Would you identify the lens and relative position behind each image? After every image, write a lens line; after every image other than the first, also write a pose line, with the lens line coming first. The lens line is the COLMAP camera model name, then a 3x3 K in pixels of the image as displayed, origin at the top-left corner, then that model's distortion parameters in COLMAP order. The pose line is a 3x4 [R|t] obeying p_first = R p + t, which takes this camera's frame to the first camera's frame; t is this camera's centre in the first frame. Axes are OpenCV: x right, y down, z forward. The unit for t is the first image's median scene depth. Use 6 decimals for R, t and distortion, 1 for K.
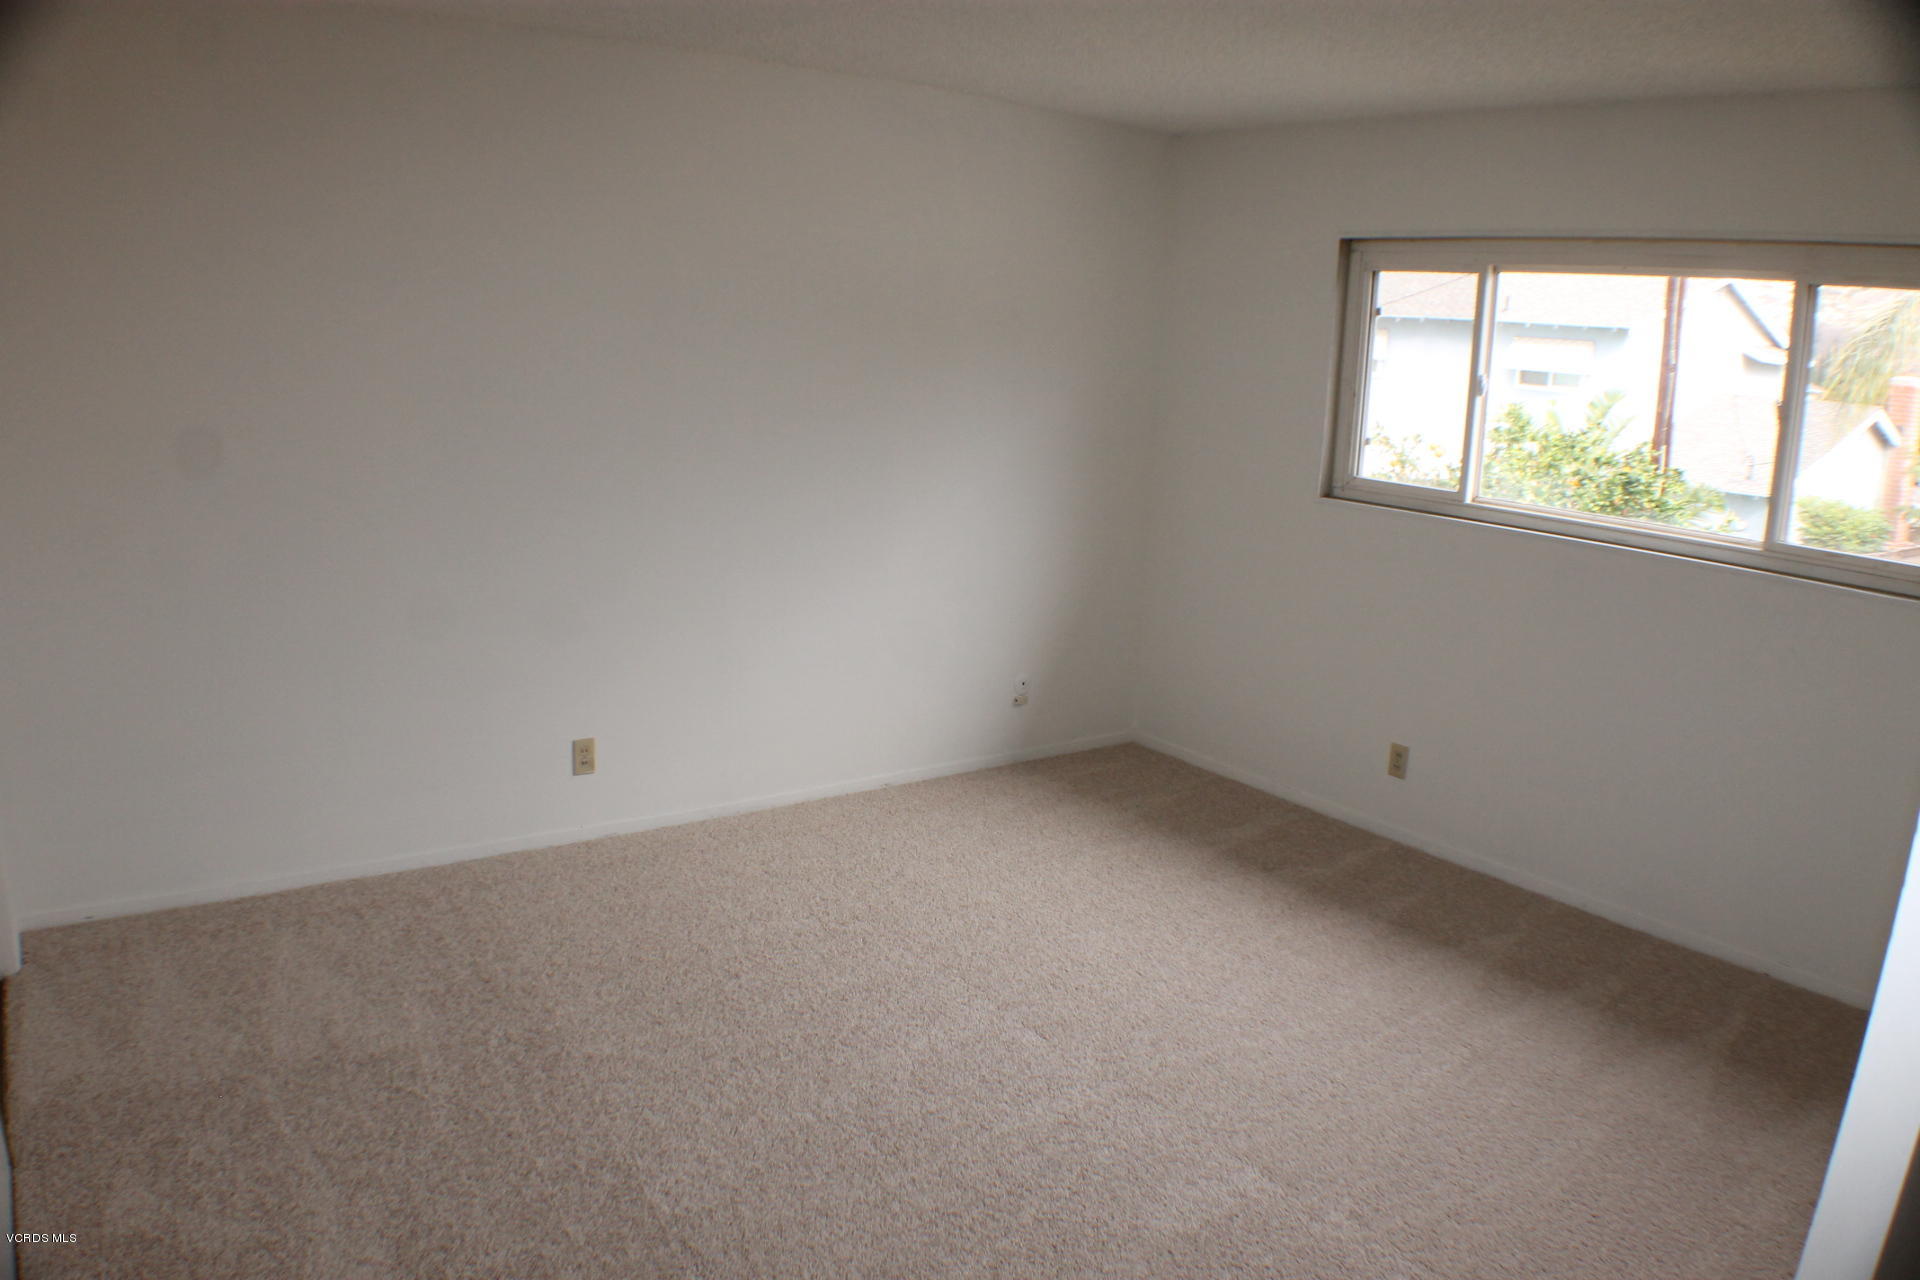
lens RADIAL K [[1377.4, 0, 952.0], [0, 1377.4, 642.1], [0, 0, 1]] dist [-0.221566, 0.071773]
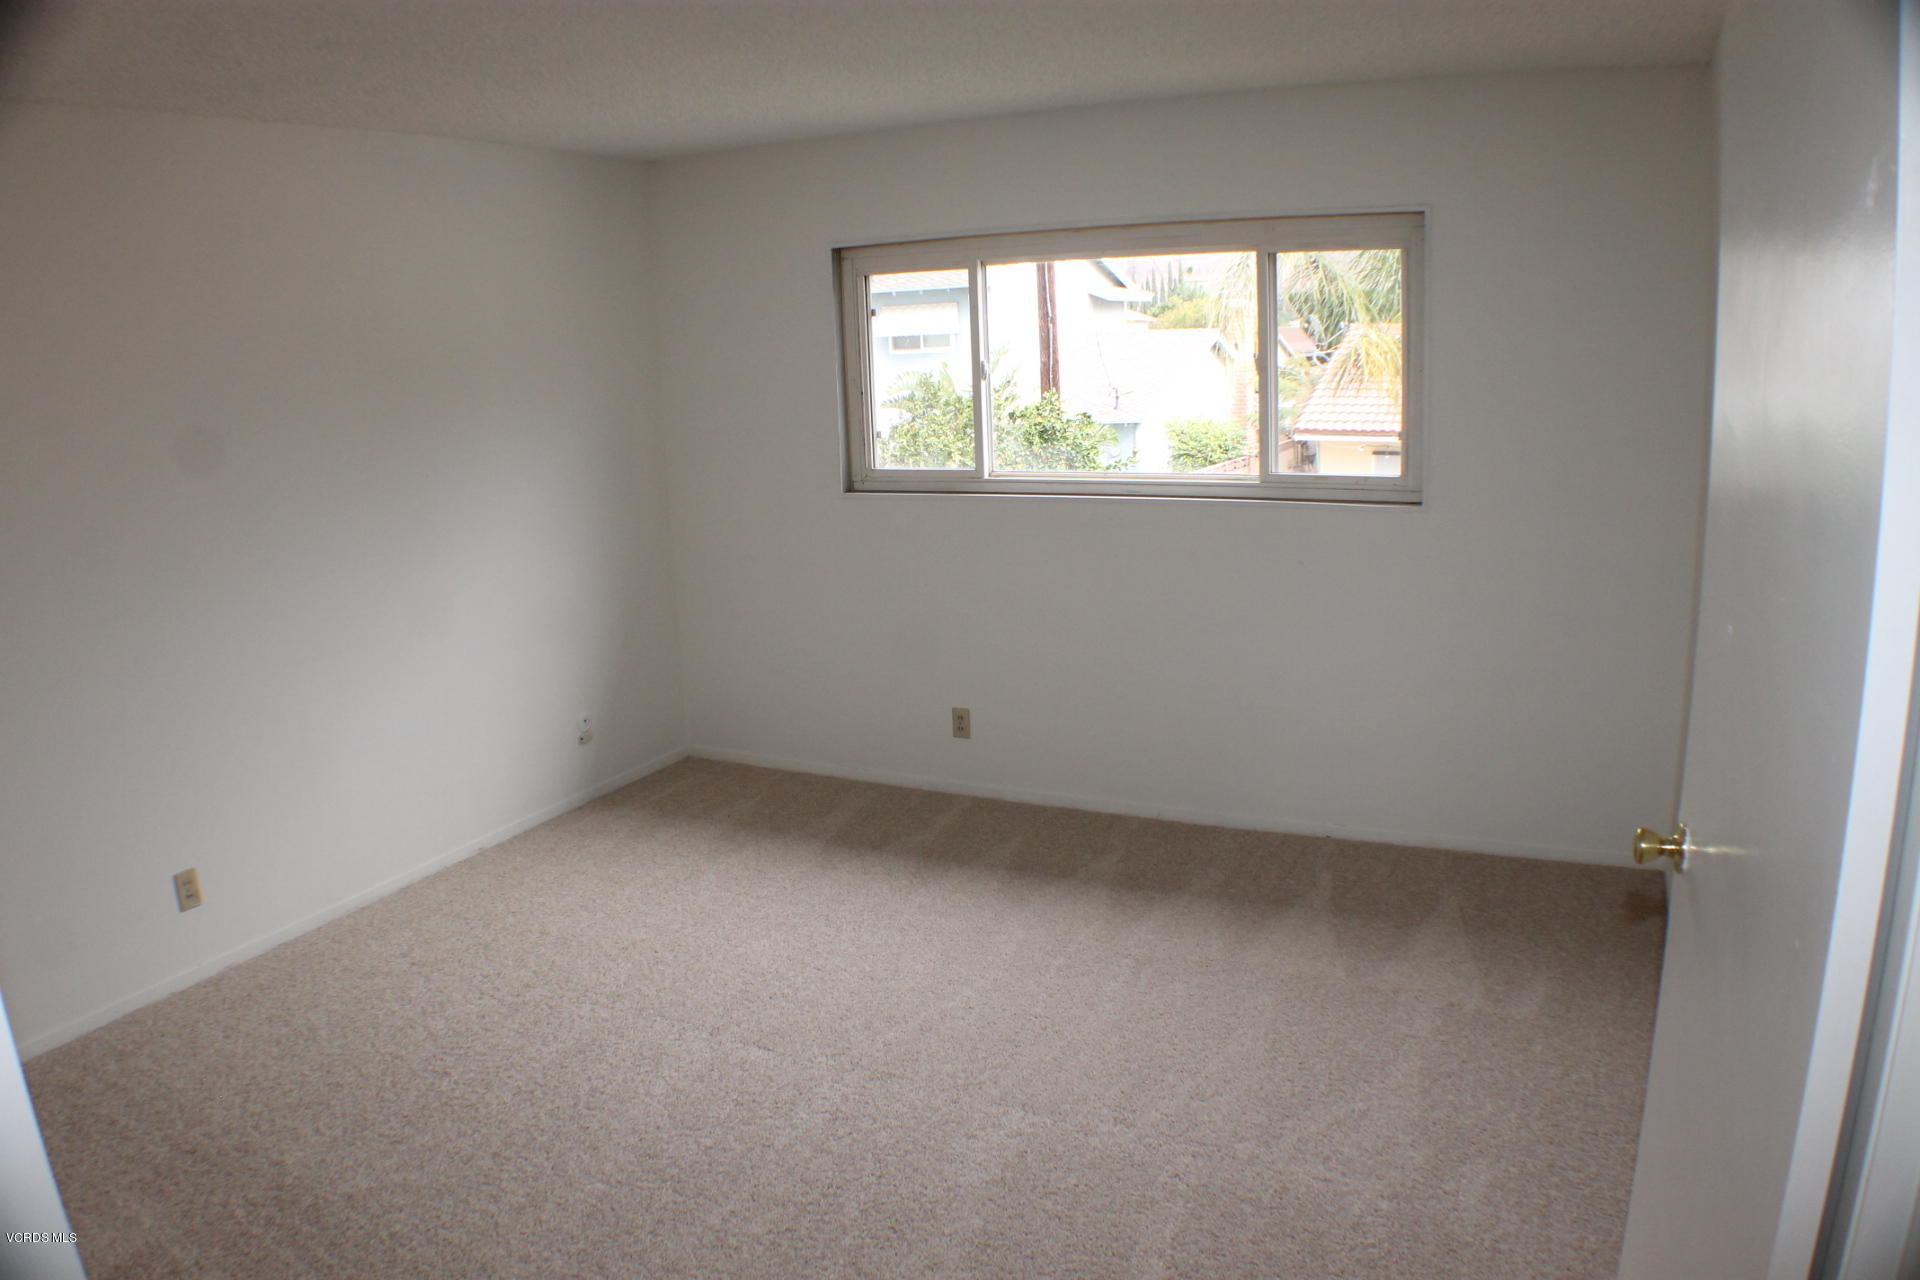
lens RADIAL K [[1377.4, 0, 956.6], [0, 1377.4, 631.9], [0, 0, 1]] dist [-0.221566, 0.071773]
pose [[0.888358, -0.172987, 0.425318, -0.154480], [0.174082, 0.984050, 0.036632, -0.029676], [-0.424871, 0.041498, 0.904302, -0.007239]]
